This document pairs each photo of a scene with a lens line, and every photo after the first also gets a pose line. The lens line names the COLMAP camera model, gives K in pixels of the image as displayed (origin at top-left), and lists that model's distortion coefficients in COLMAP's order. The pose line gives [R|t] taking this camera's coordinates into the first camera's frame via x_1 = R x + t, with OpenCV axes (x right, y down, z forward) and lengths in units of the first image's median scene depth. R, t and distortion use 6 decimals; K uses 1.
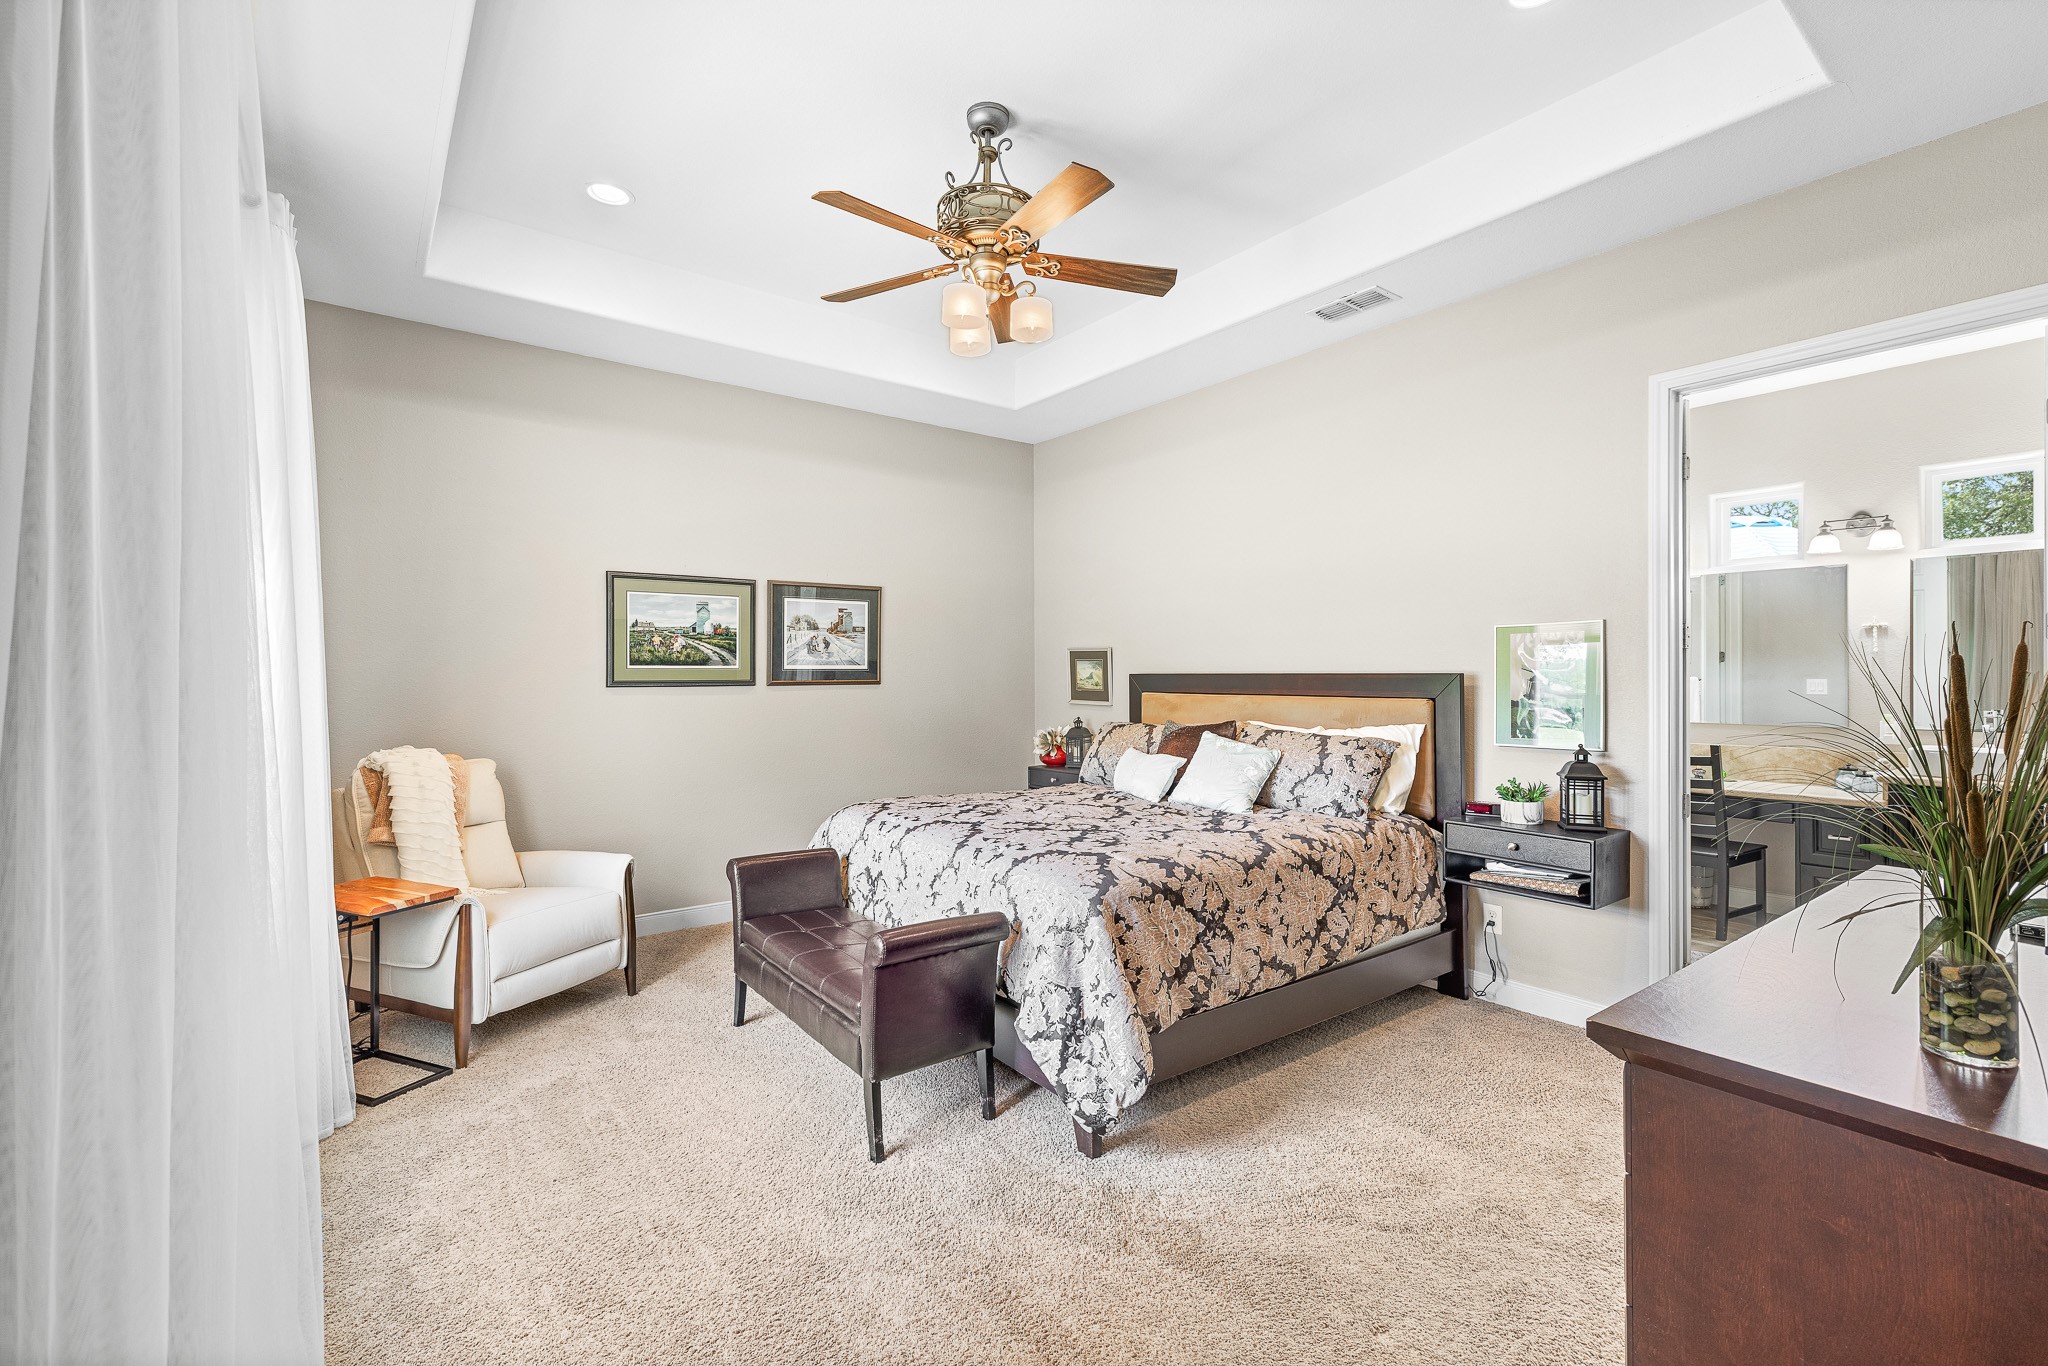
lens RADIAL K [[873.3, 0, 1024.0], [0, 873.3, 683.0], [0, 0, 1]] dist [-0.000992, 0.000013]
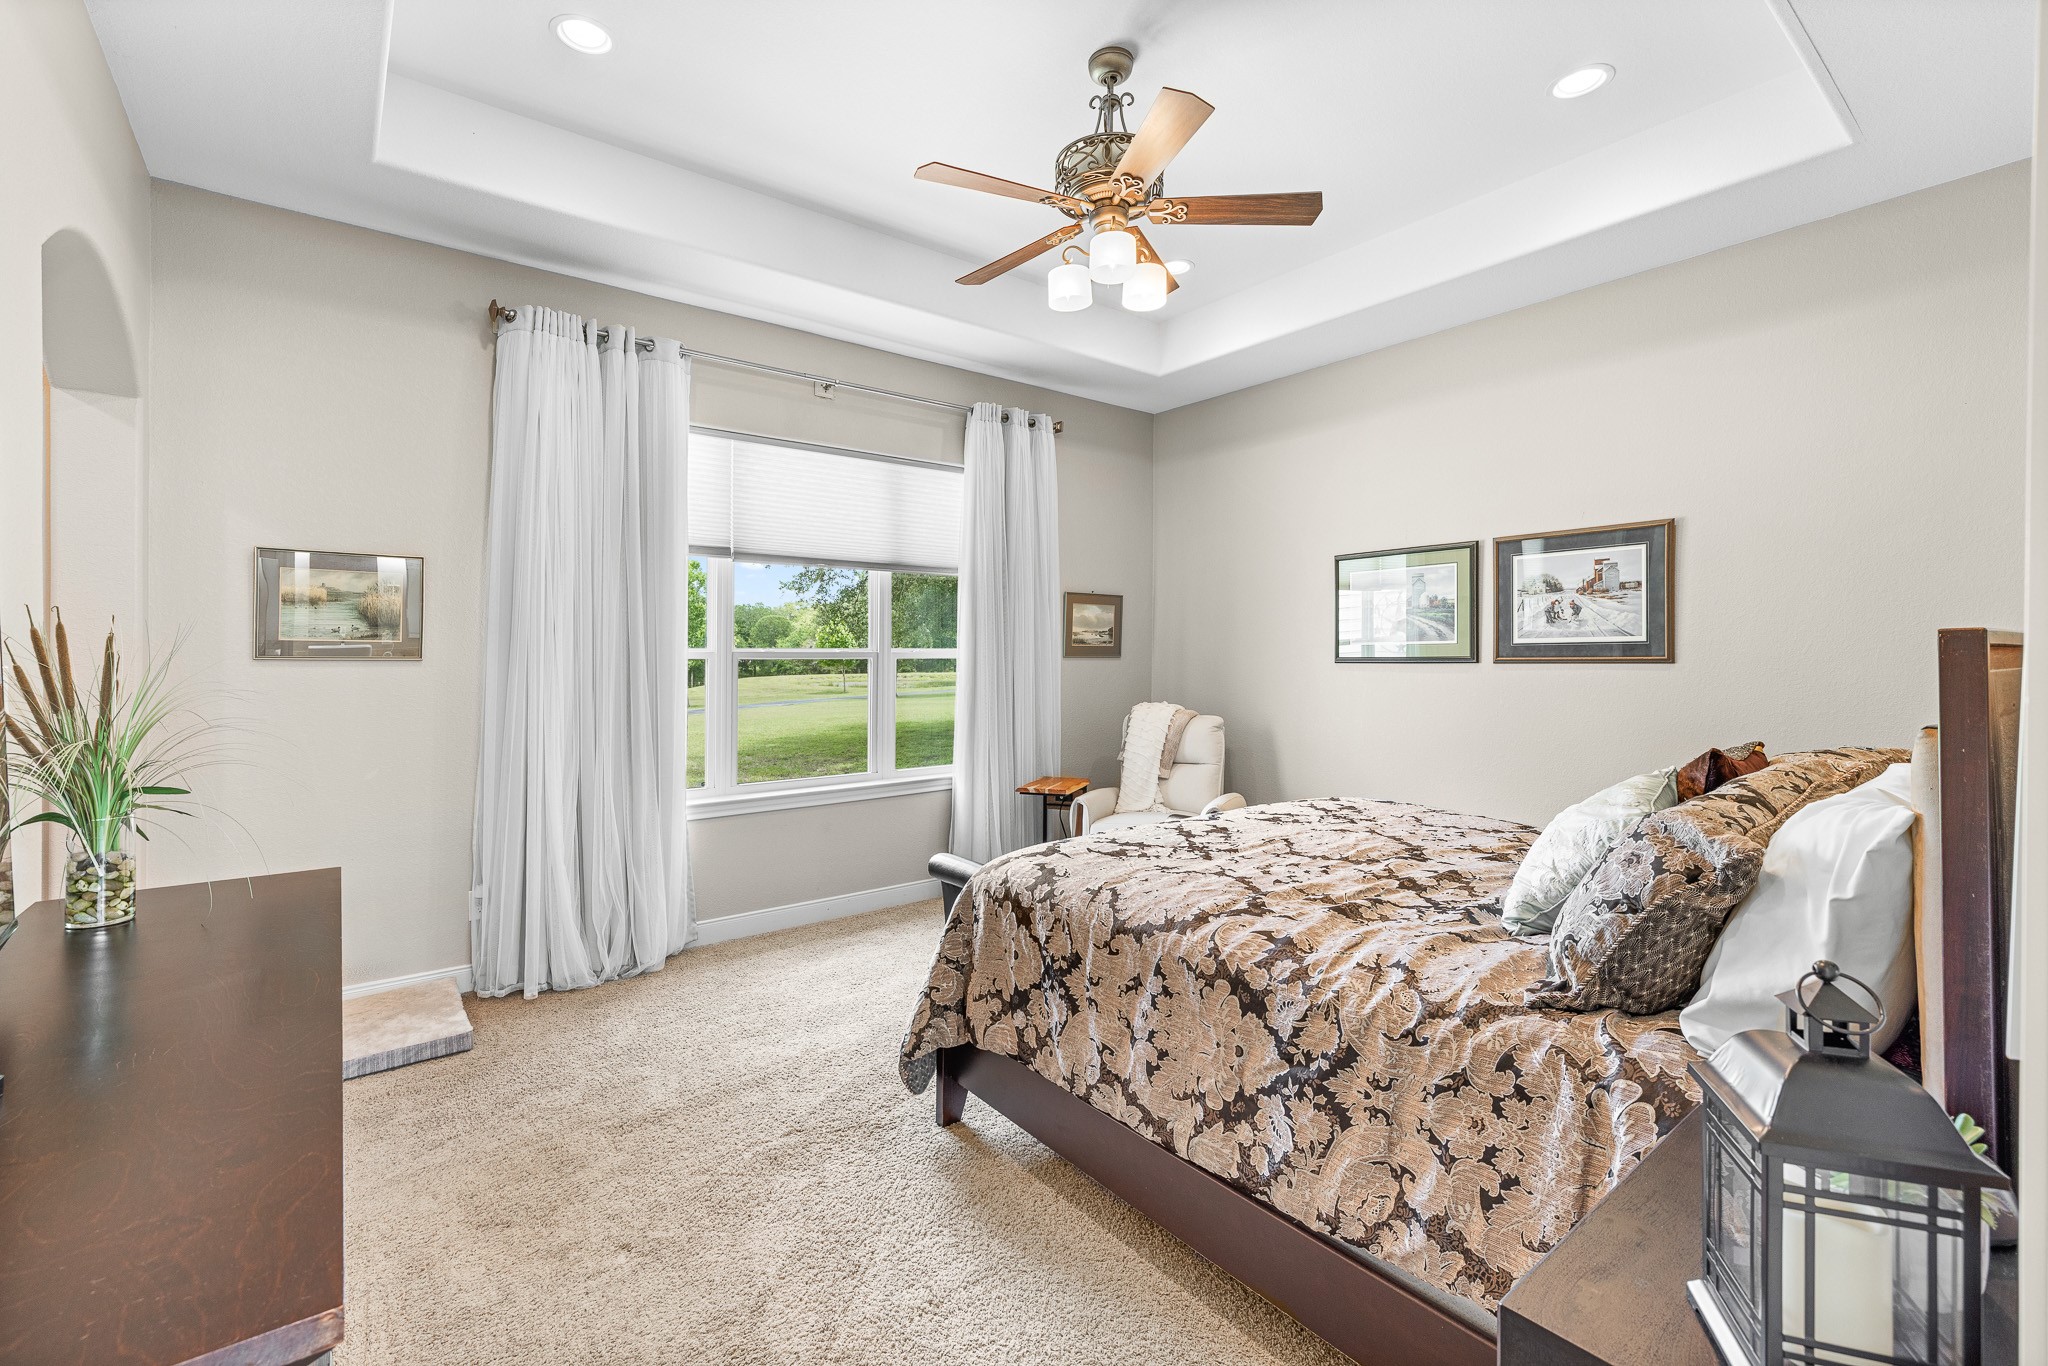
lens RADIAL K [[884.7, 0, 1027.7], [0, 884.7, 661.2], [0, 0, 1]] dist [-0.000410, 0.000064]
pose [[0.034185, 0.005799, -0.999399, 0.566104], [-0.005938, 0.999967, 0.005599, -0.001122], [0.999398, 0.005743, 0.034218, 0.541830]]
